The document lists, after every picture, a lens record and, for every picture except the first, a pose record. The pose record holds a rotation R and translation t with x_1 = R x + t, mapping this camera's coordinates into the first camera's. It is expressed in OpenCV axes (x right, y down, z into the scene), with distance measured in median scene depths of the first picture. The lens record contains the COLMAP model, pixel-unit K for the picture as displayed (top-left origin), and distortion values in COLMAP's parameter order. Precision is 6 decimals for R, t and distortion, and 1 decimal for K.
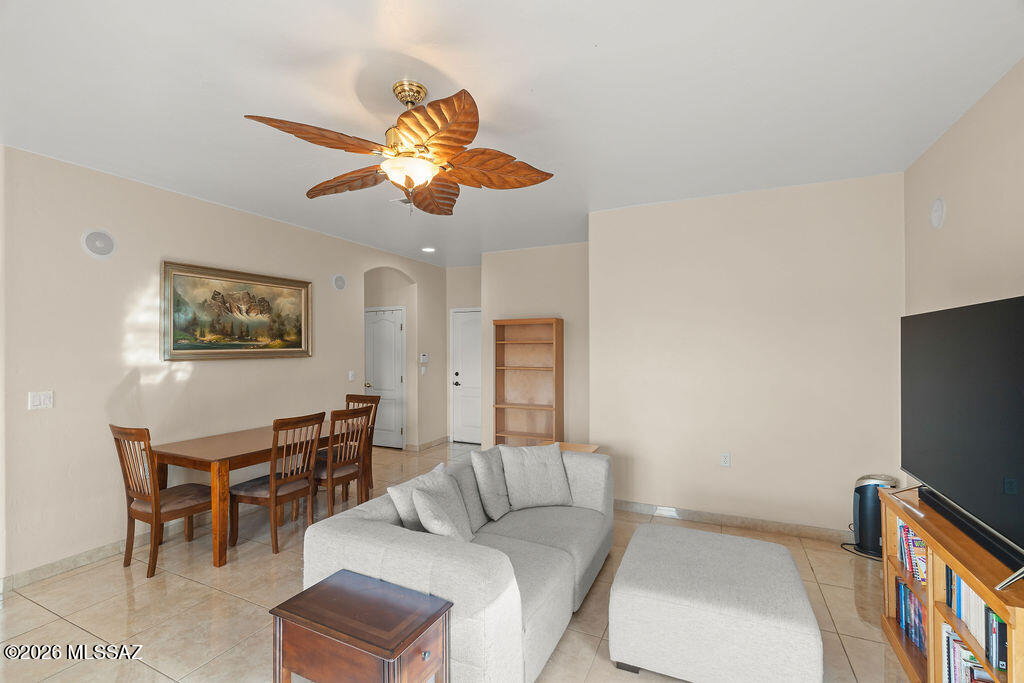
lens RADIAL K [[453.3, 0, 511.5], [0, 453.3, 345.7], [0, 0, 1]] dist [-0.000378, -0.000138]
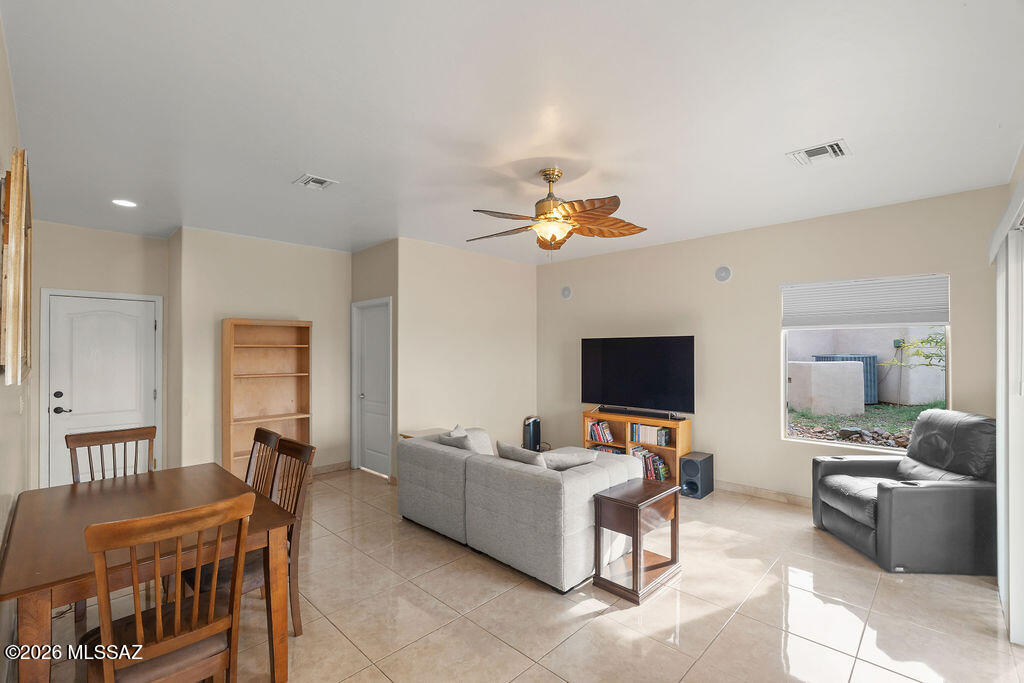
lens RADIAL K [[453.3, 0, 511.5], [0, 453.3, 345.7], [0, 0, 1]] dist [-0.000378, -0.000138]
pose [[0.322098, 0.013893, 0.946604, -0.645660], [-0.002318, 0.999901, -0.013886, 0.002717], [-0.946703, 0.002278, 0.322099, 0.260875]]
